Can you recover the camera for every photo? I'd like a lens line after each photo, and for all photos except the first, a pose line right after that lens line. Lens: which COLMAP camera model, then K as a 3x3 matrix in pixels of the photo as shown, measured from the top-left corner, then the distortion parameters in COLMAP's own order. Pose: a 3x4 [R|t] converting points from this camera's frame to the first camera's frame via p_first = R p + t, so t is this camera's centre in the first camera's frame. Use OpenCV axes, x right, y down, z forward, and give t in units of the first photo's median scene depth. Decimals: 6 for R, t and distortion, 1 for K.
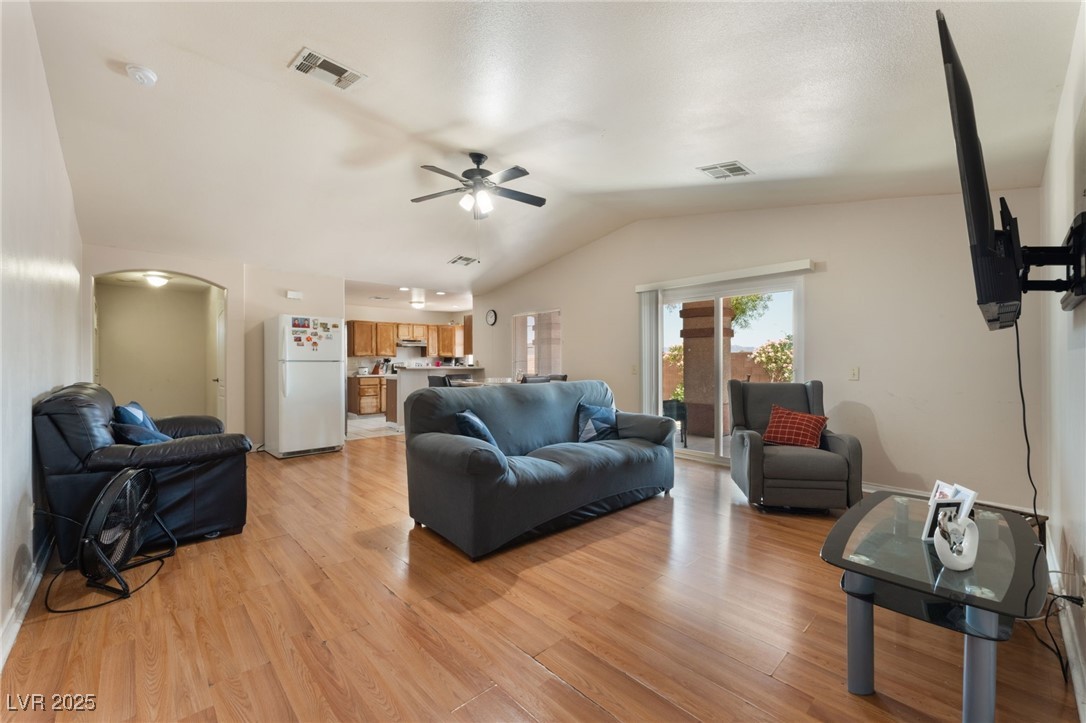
lens RADIAL K [[442.9, 0, 542.8], [0, 442.9, 362.6], [0, 0, 1]] dist [-0.007317, -0.000282]
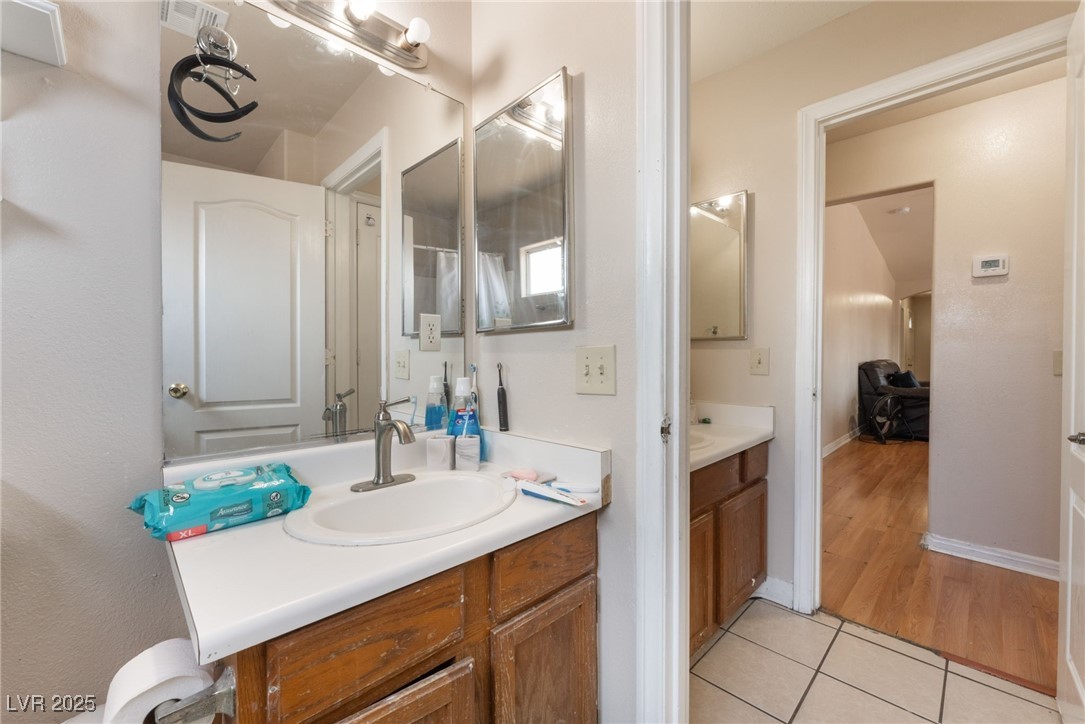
lens RADIAL K [[442.5, 0, 547.7], [0, 442.5, 360.7], [0, 0, 1]] dist [-0.007317, -0.000282]
pose [[0.022334, 0.016985, -0.999606, 1.343507], [0.005417, 0.999839, 0.017110, 0.012513], [0.999736, -0.005797, 0.022239, -0.859943]]
